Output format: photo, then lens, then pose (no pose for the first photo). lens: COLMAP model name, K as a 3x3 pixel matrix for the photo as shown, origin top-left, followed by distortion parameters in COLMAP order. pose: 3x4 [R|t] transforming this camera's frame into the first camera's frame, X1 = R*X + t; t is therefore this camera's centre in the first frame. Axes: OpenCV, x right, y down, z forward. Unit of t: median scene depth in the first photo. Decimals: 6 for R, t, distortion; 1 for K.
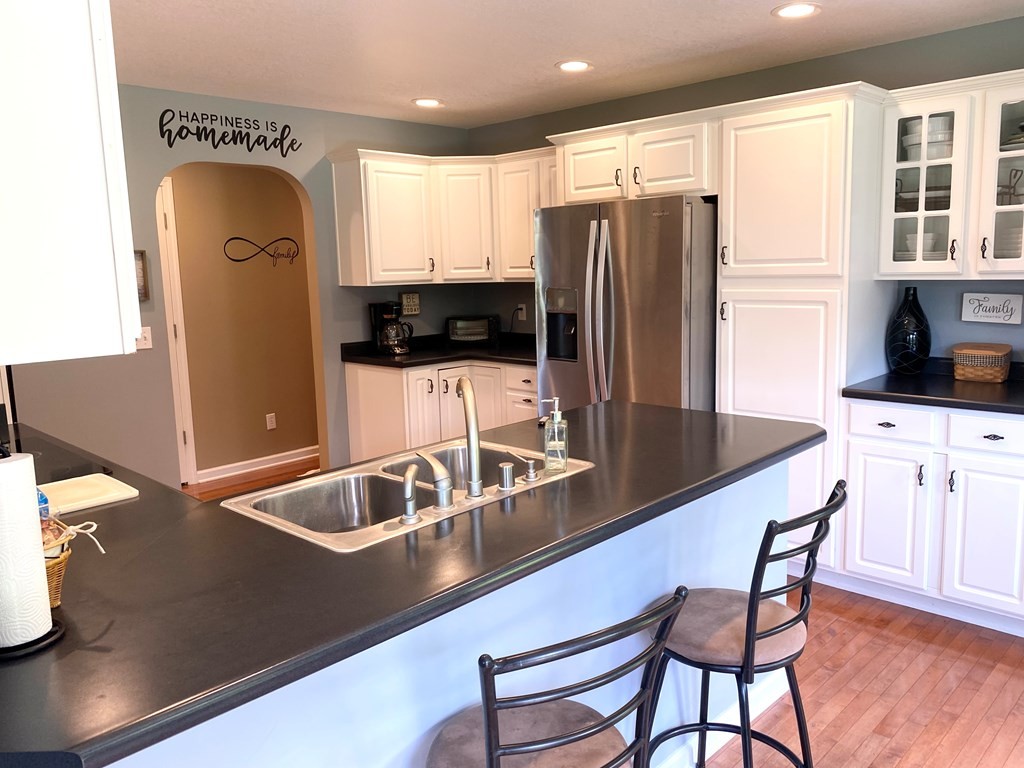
lens RADIAL K [[790.6, 0, 519.0], [0, 790.6, 376.2], [0, 0, 1]] dist [0.022027, -0.030669]
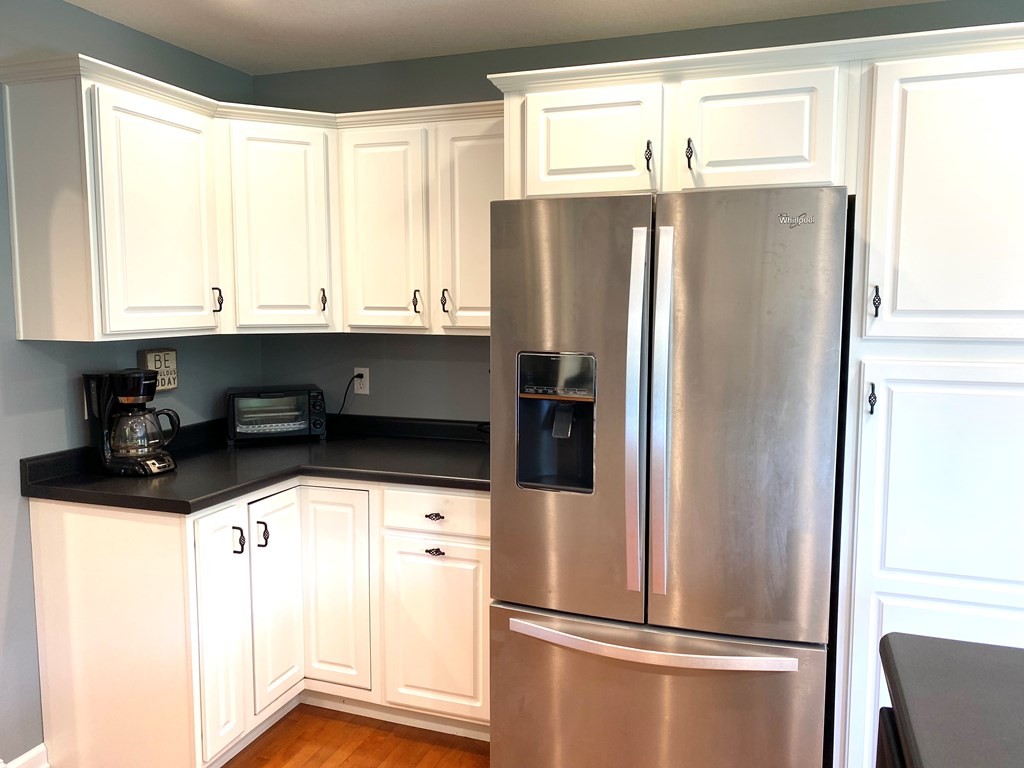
lens RADIAL K [[790.6, 0, 524.0], [0, 790.6, 360.9], [0, 0, 1]] dist [0.022027, -0.030669]
pose [[0.905170, -0.007579, 0.424982, -0.198332], [0.034840, 0.997799, -0.056413, -0.081736], [-0.423619, 0.065870, 0.903442, 0.564449]]
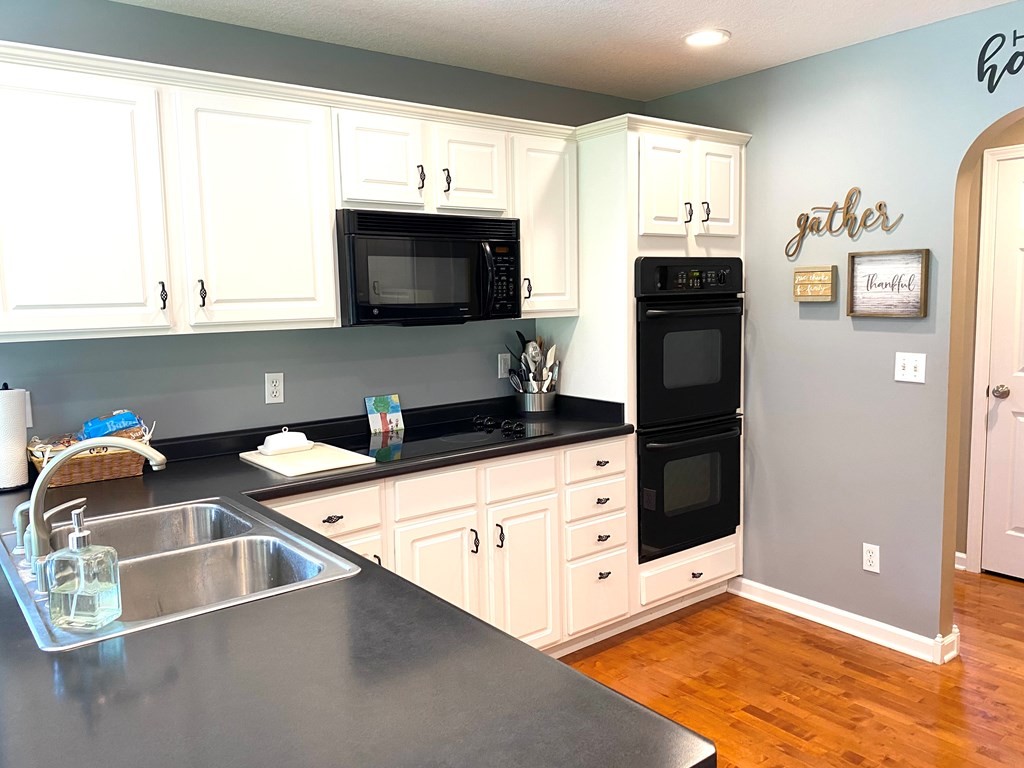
lens RADIAL K [[781.5, 0, 506.3], [0, 781.5, 374.2], [0, 0, 1]] dist [0.024950, -0.049265]
pose [[-0.137531, 0.136948, -0.980984, 0.736986], [-0.108785, 0.982316, 0.152385, -0.283526], [0.984505, 0.127674, -0.120201, 1.795866]]
